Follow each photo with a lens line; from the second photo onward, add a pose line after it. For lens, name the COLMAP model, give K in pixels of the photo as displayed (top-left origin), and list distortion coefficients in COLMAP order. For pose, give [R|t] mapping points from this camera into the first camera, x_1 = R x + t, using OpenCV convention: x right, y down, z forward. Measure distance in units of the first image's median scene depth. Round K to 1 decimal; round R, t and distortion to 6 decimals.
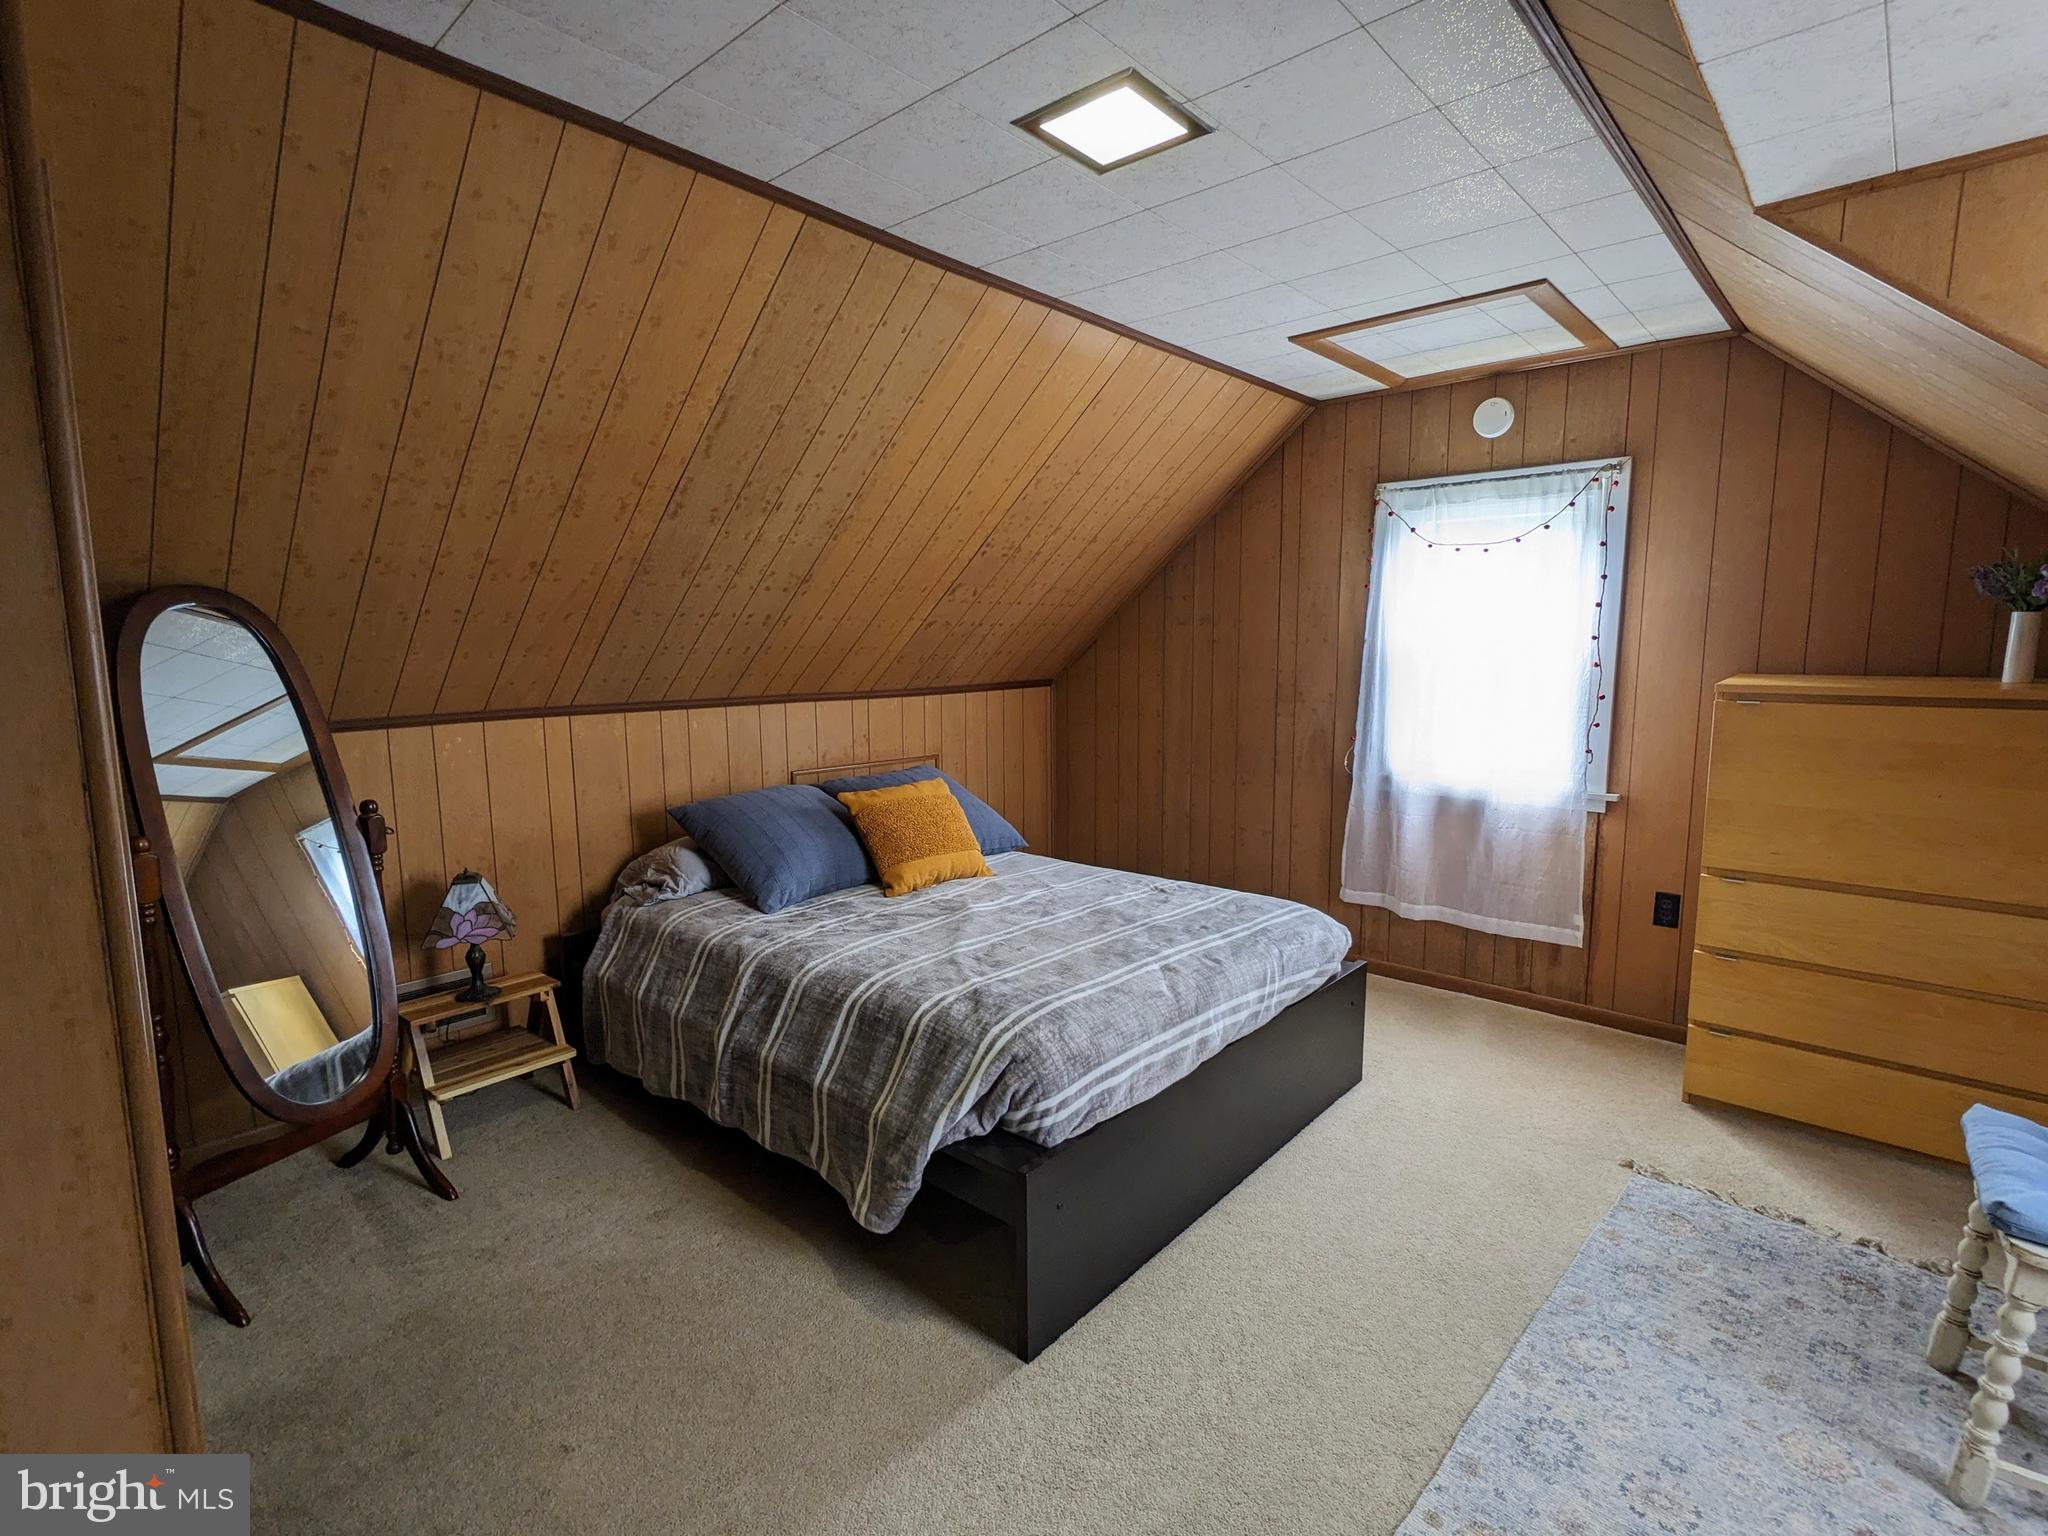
lens RADIAL K [[982.2, 0, 1031.6], [0, 982.2, 763.1], [0, 0, 1]] dist [-0.001854, 0.001945]
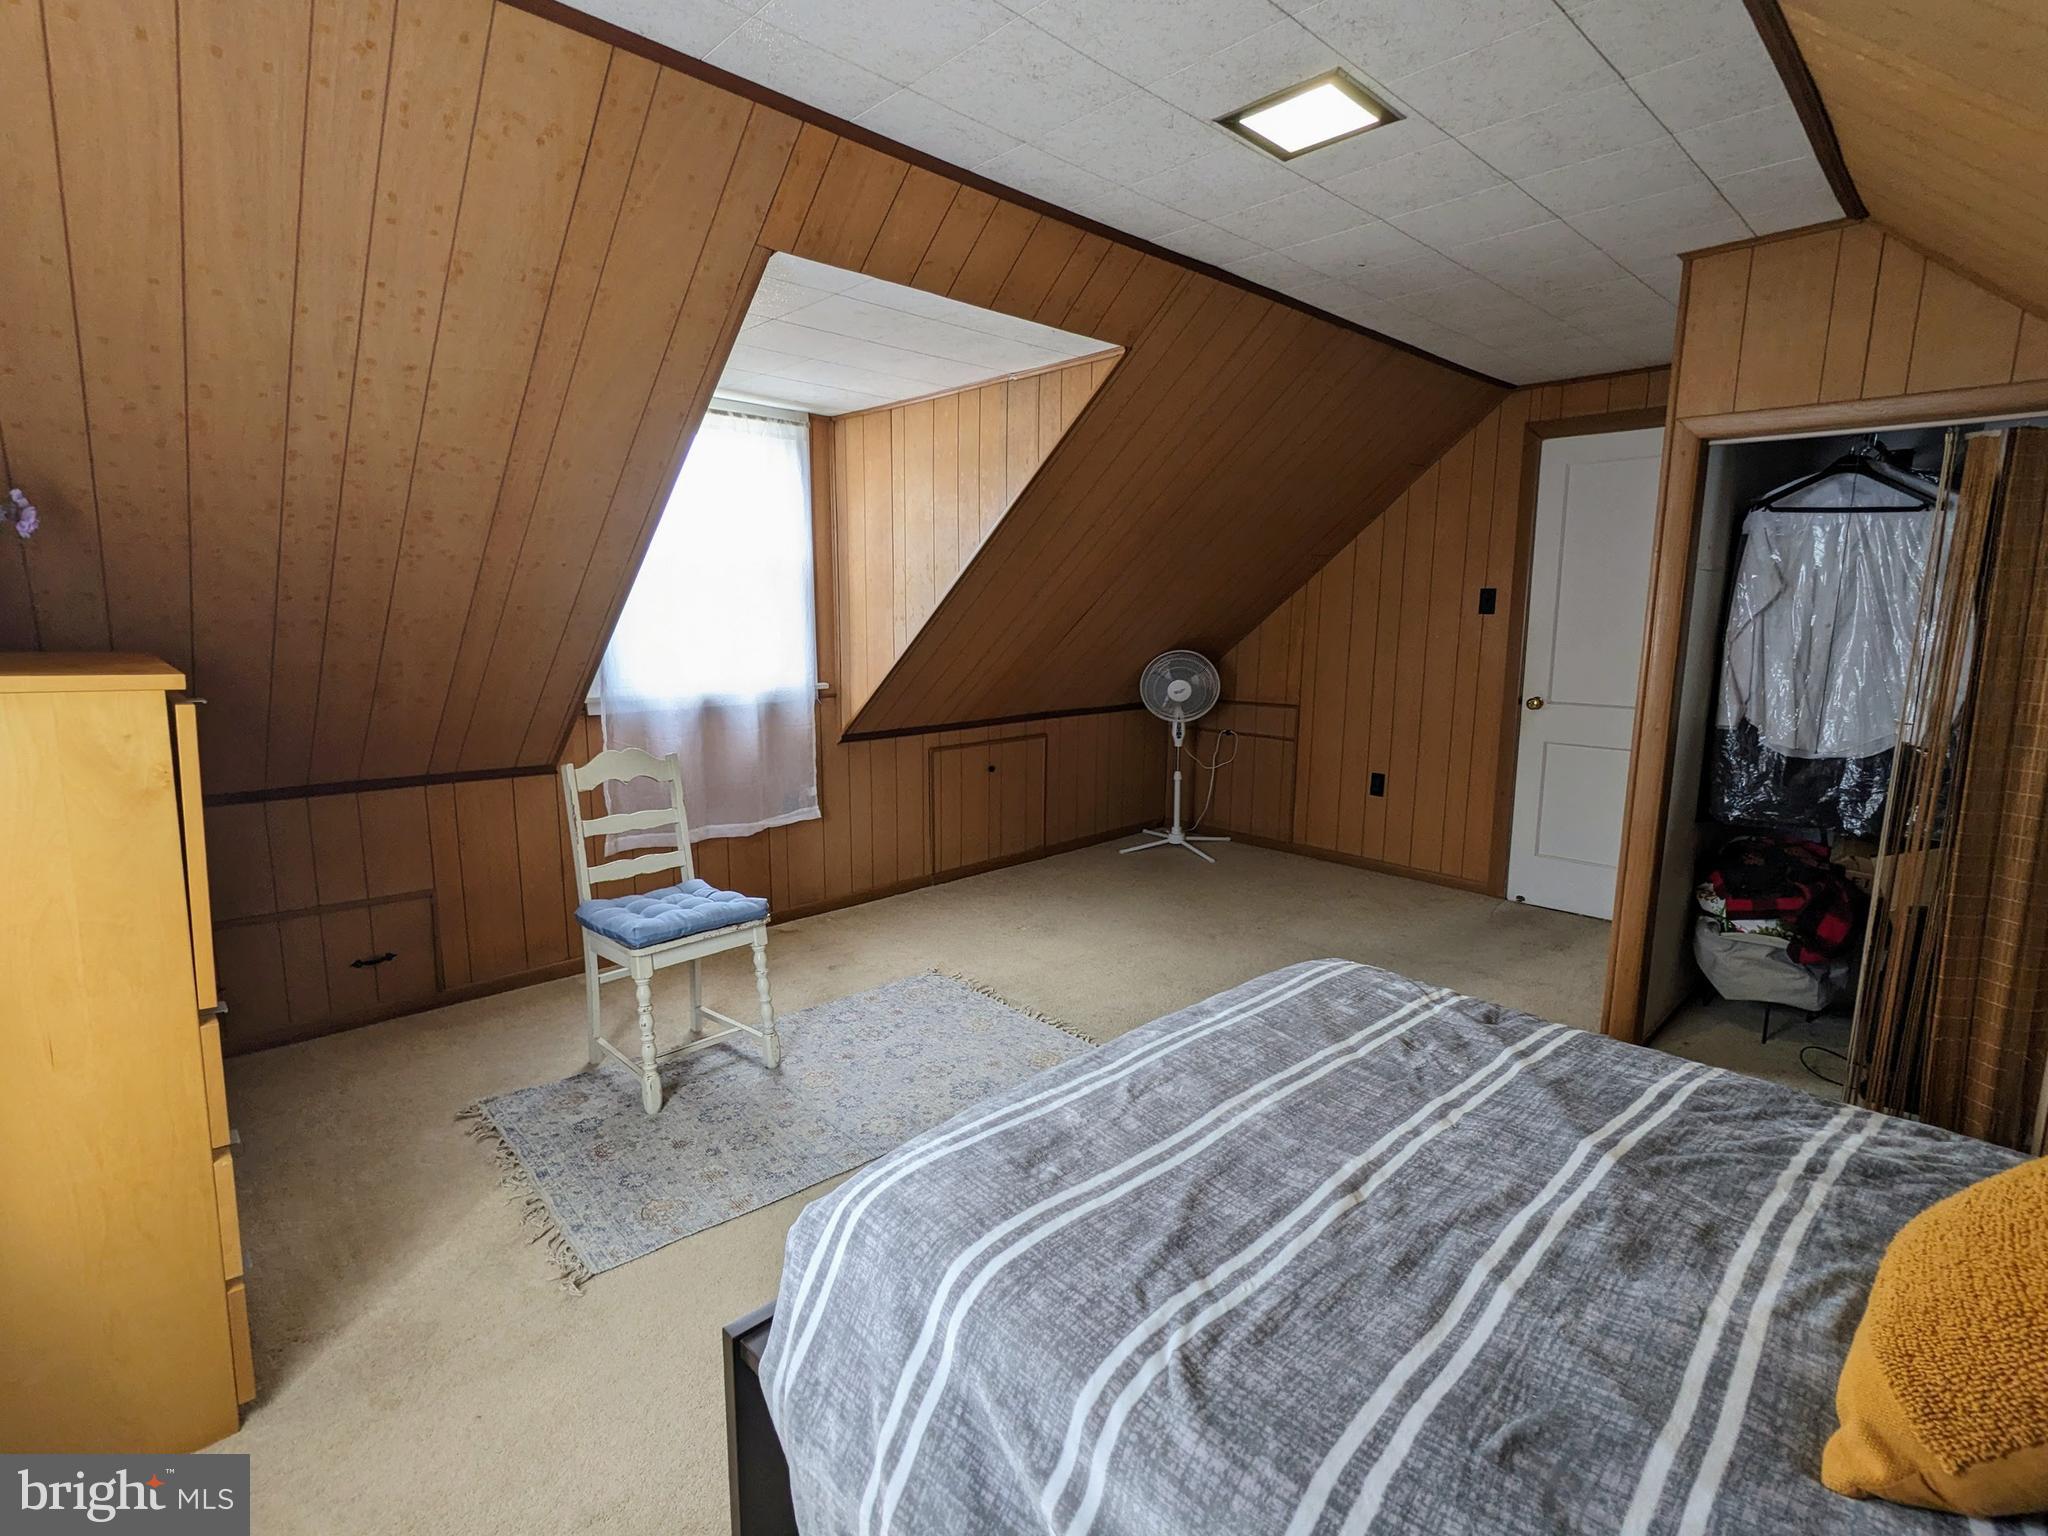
lens RADIAL K [[982.2, 0, 1023.8], [0, 982.2, 769.8], [0, 0, 1]] dist [-0.001854, 0.001945]
pose [[-0.996904, -0.020067, 0.076023, 0.167509], [0.002499, 0.958306, 0.285731, -0.152467], [-0.078587, 0.285037, -0.955290, 1.249790]]
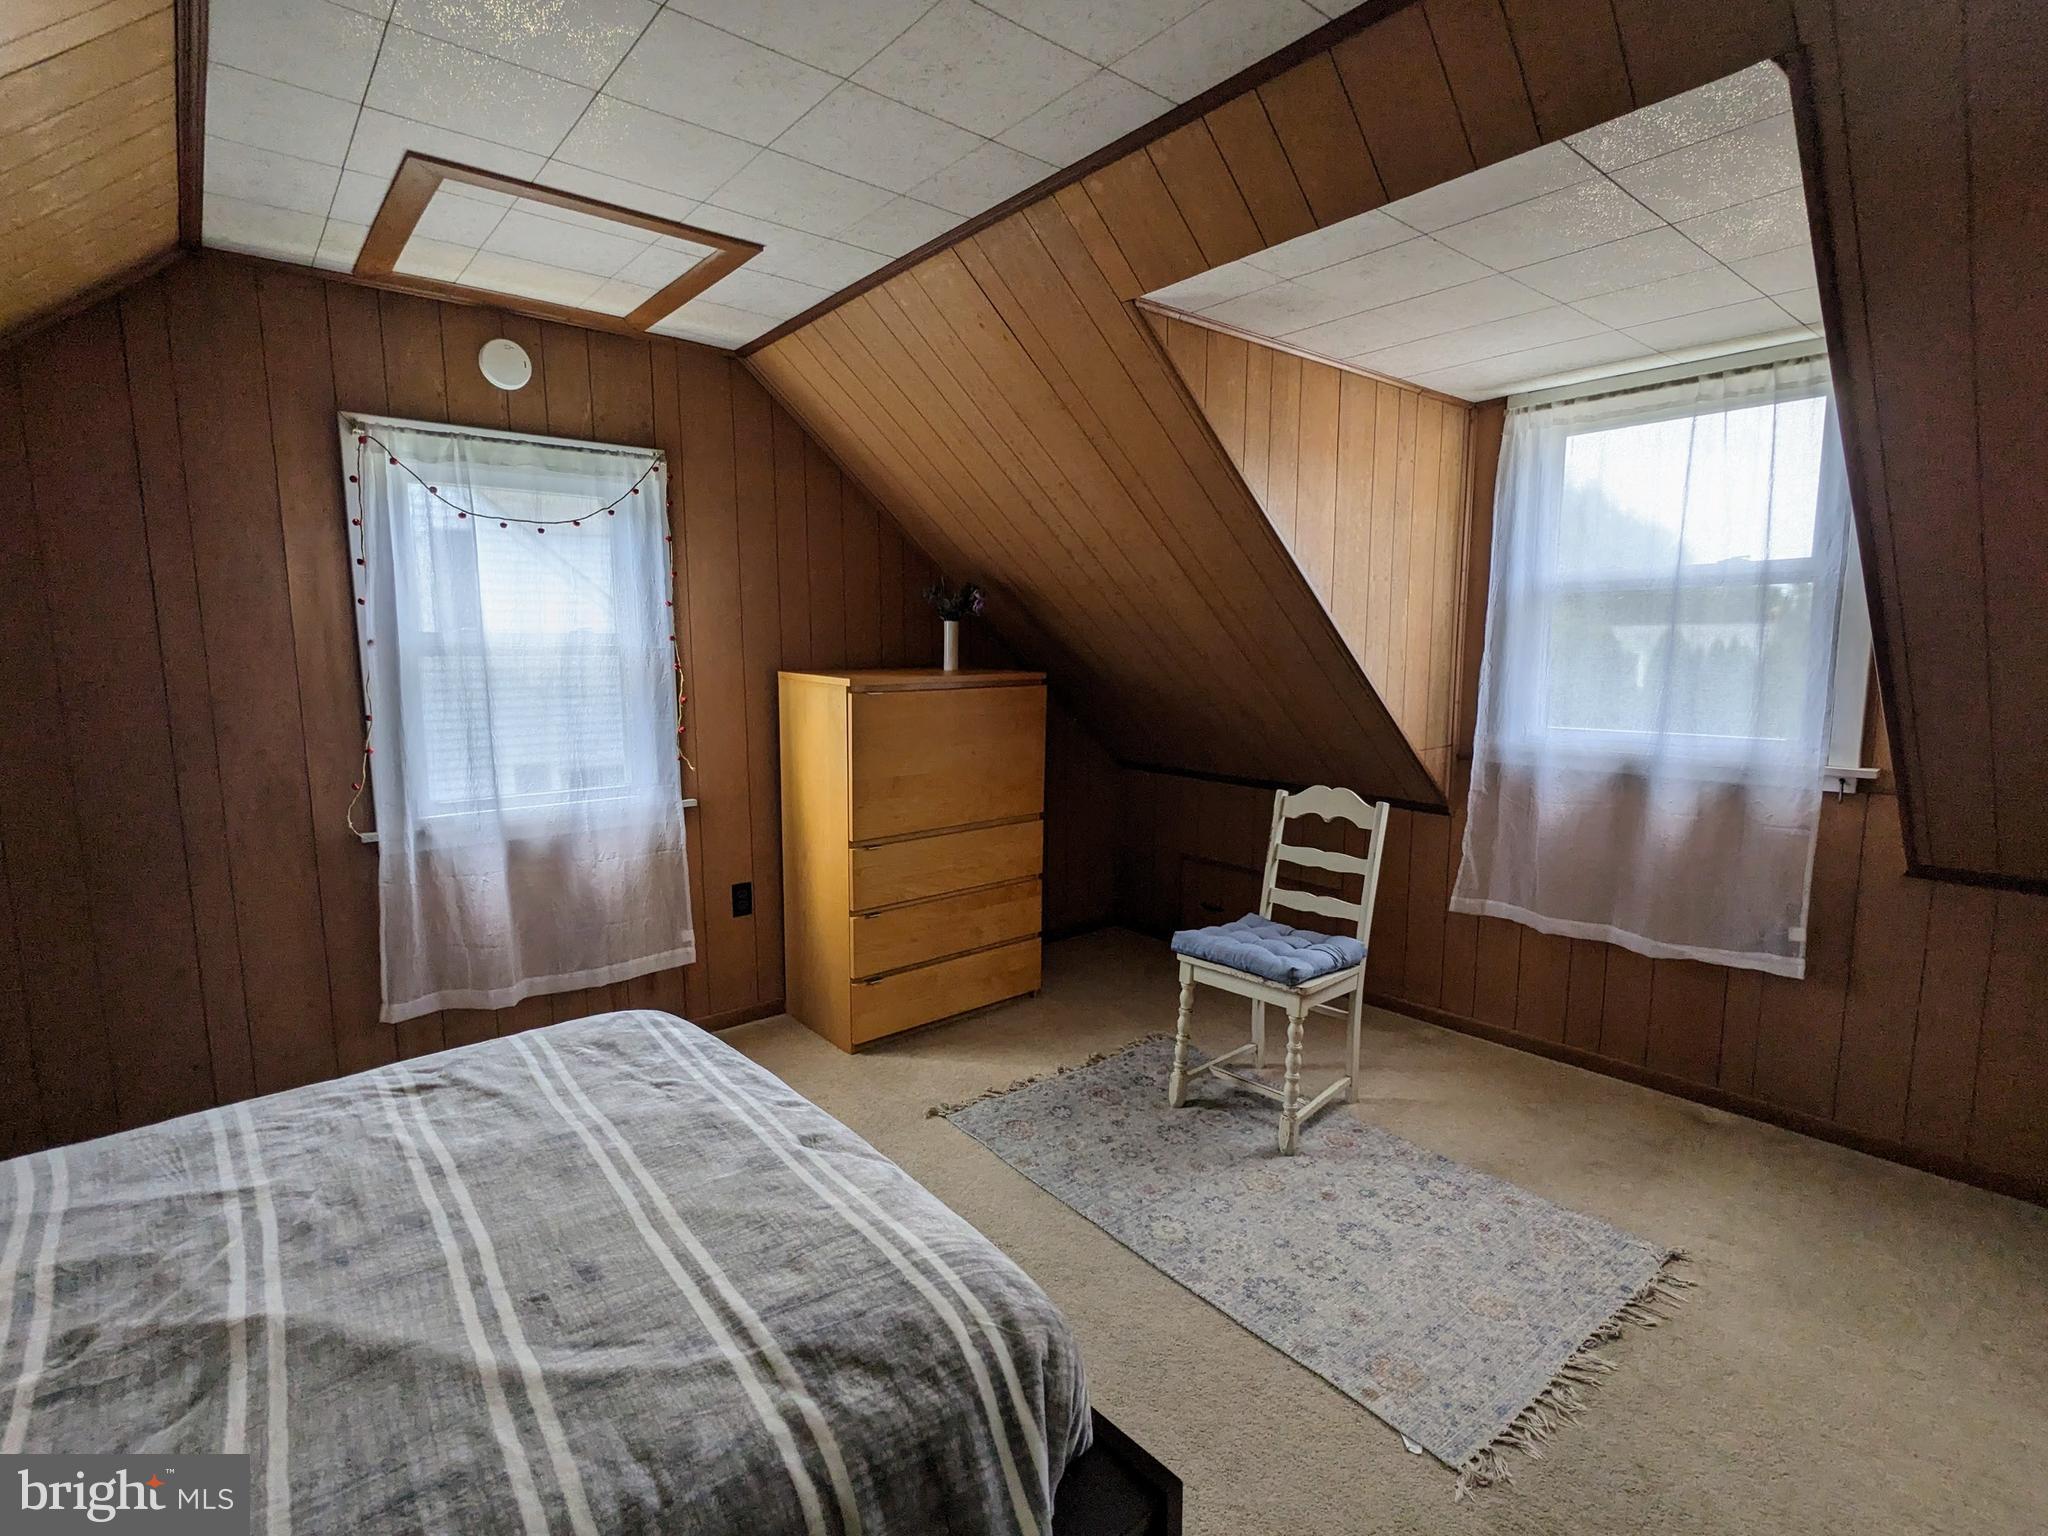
lens RADIAL K [[982.2, 0, 1031.1], [0, 982.2, 768.8], [0, 0, 1]] dist [-0.001854, 0.001945]
pose [[0.142283, -0.123559, 0.982084, -0.325160], [0.128071, 0.986136, 0.105514, -0.059901], [-0.981506, 0.110763, 0.156134, 0.532026]]
